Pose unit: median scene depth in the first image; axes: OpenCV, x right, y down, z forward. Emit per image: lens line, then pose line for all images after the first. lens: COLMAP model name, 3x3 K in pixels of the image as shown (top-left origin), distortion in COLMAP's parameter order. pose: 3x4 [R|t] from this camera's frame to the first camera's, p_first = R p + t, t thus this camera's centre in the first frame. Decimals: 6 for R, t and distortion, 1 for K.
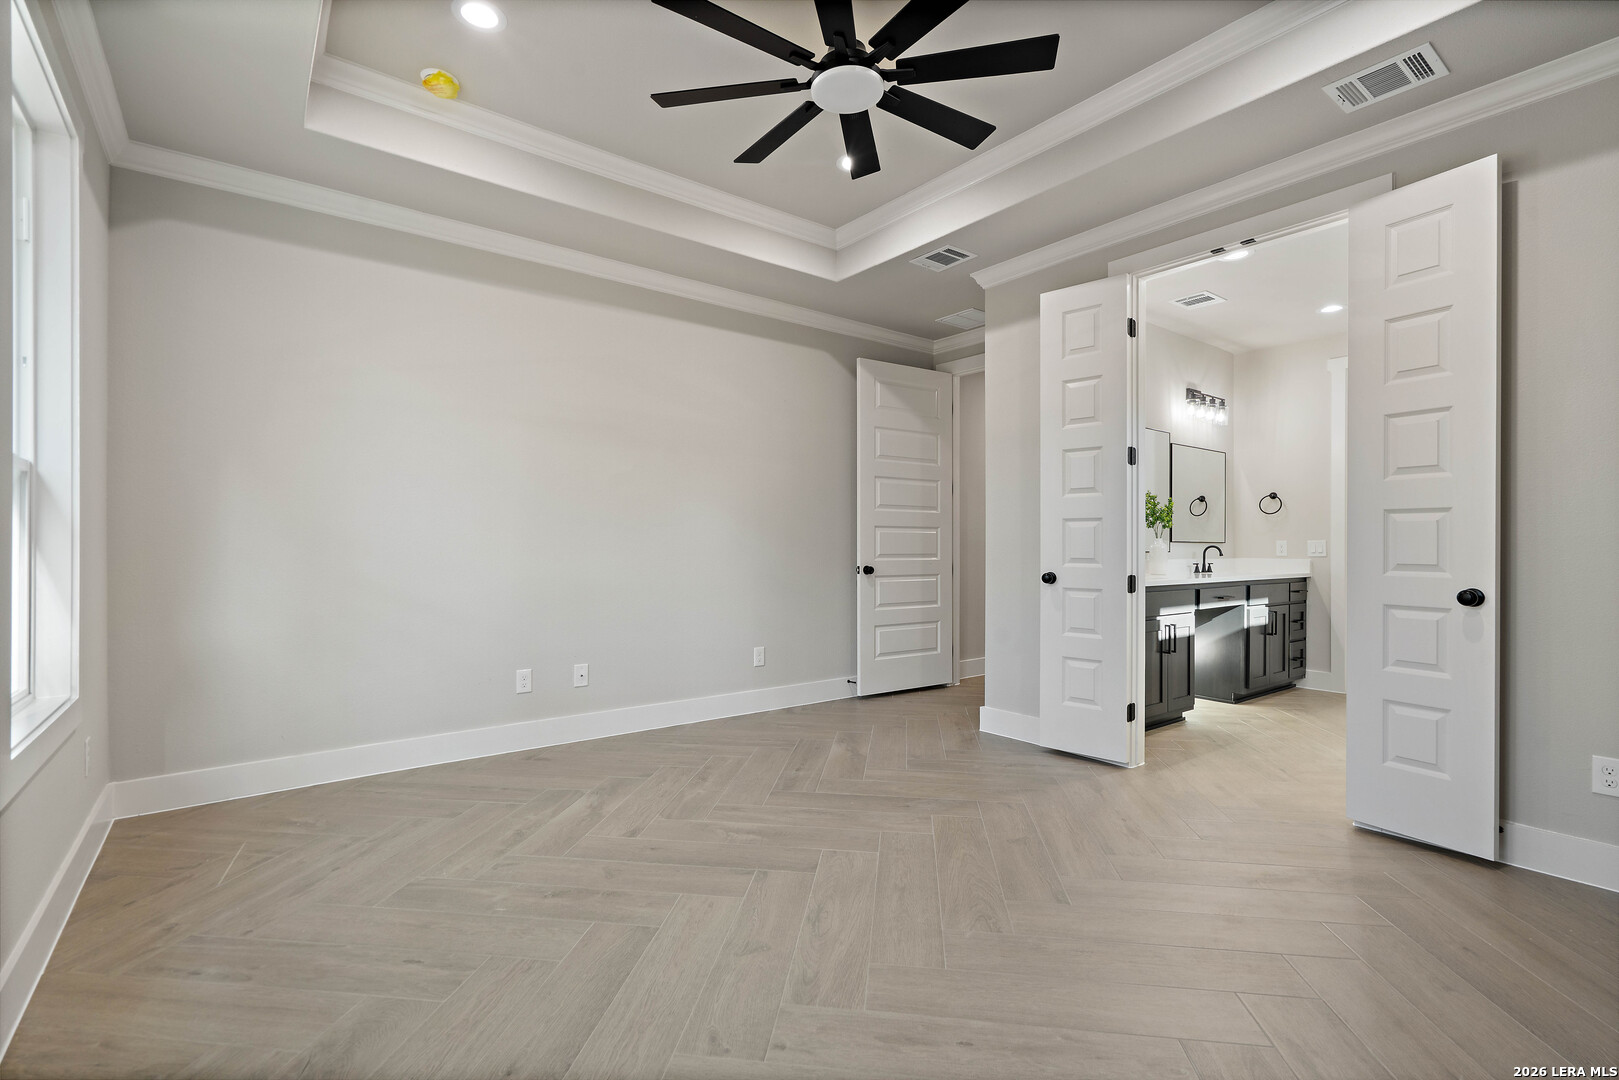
lens RADIAL K [[742.3, 0, 809.6], [0, 742.3, 530.9], [0, 0, 1]] dist [-0.000157, -0.000015]
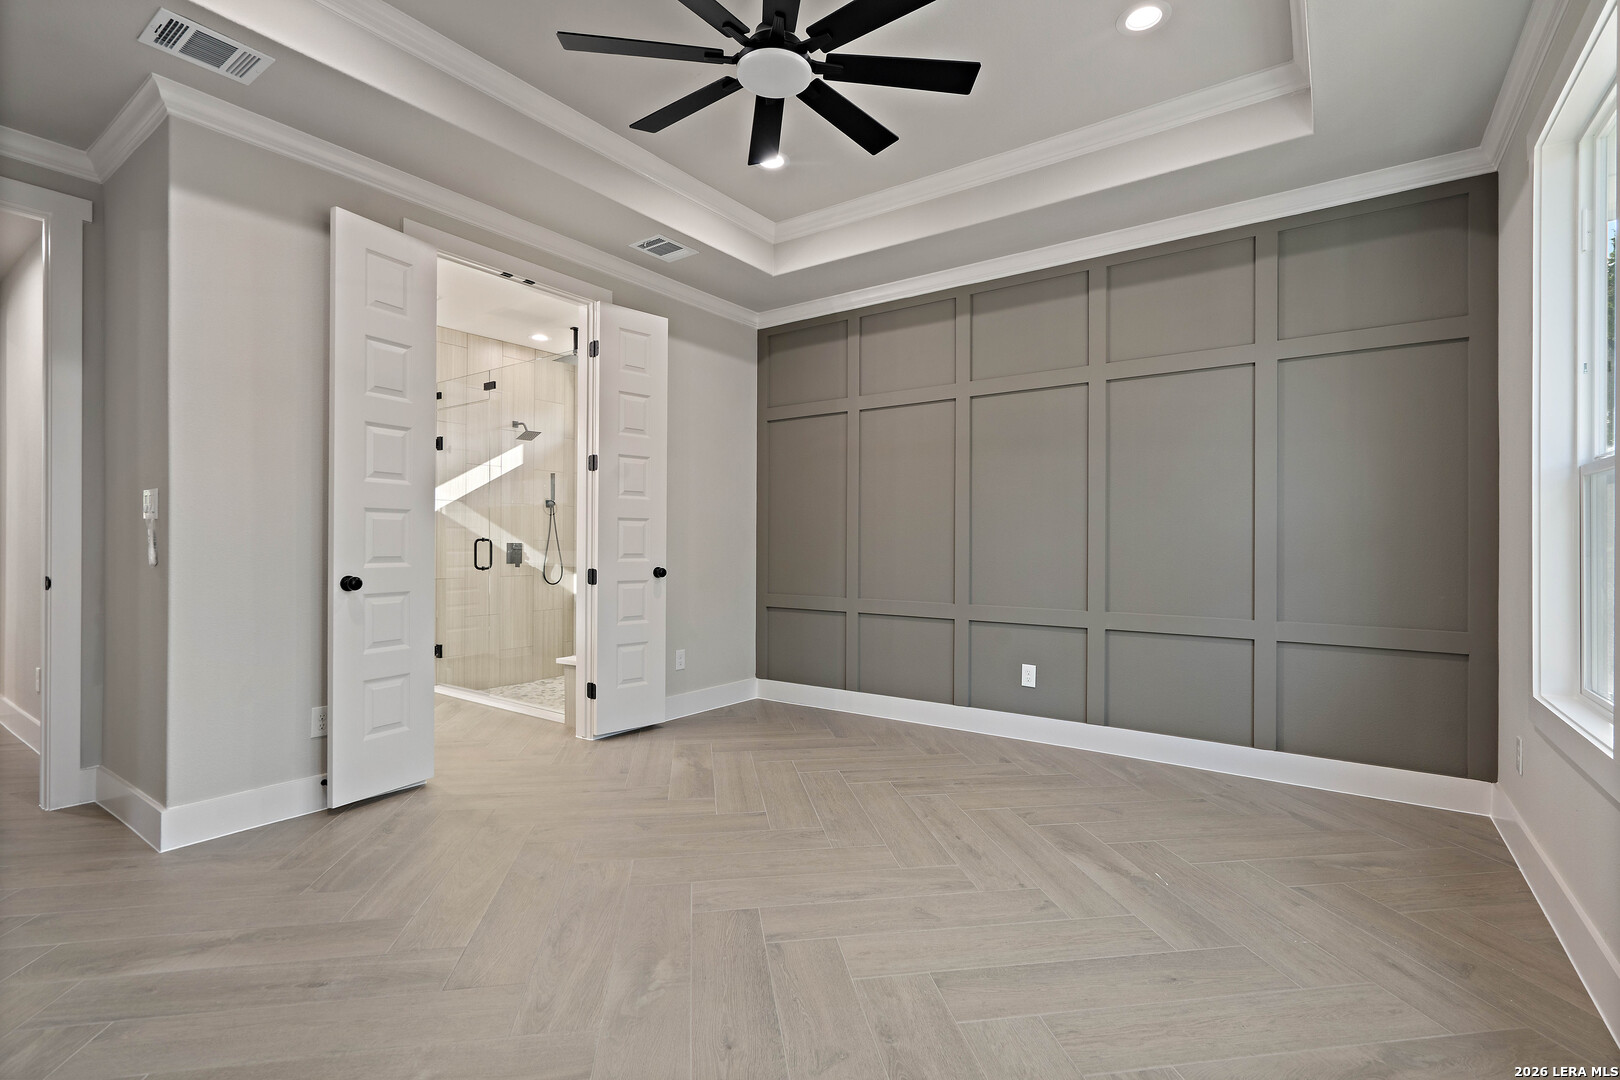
lens RADIAL K [[742.8, 0, 810.1], [0, 742.8, 530.9], [0, 0, 1]] dist [-0.000157, -0.000015]
pose [[-0.287337, 0.010956, 0.957767, -0.810713], [-0.022446, 0.999583, -0.018169, 0.017352], [-0.957566, -0.026719, -0.286971, 1.117031]]
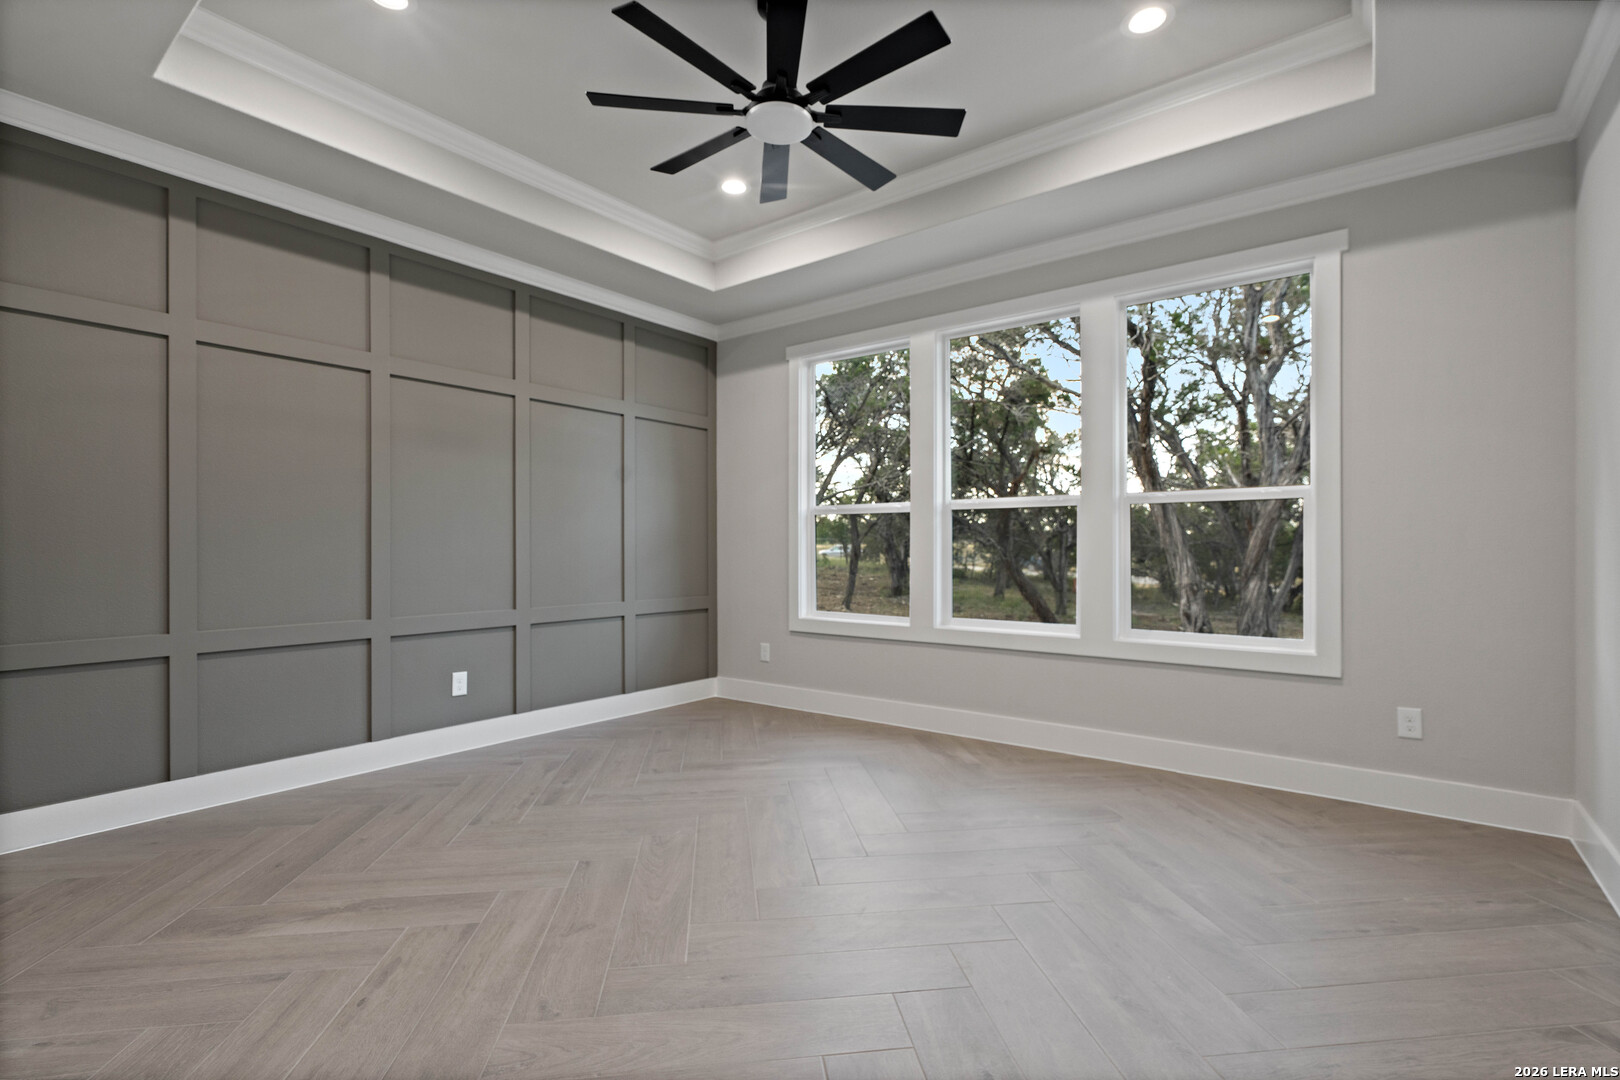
lens RADIAL K [[742.8, 0, 810.1], [0, 742.8, 530.9], [0, 0, 1]] dist [-0.000157, -0.000015]
pose [[-0.968374, -0.007181, -0.249401, 0.251045], [0.003746, 0.999055, -0.043312, 0.042326], [0.249476, -0.042876, -0.967431, 1.867334]]
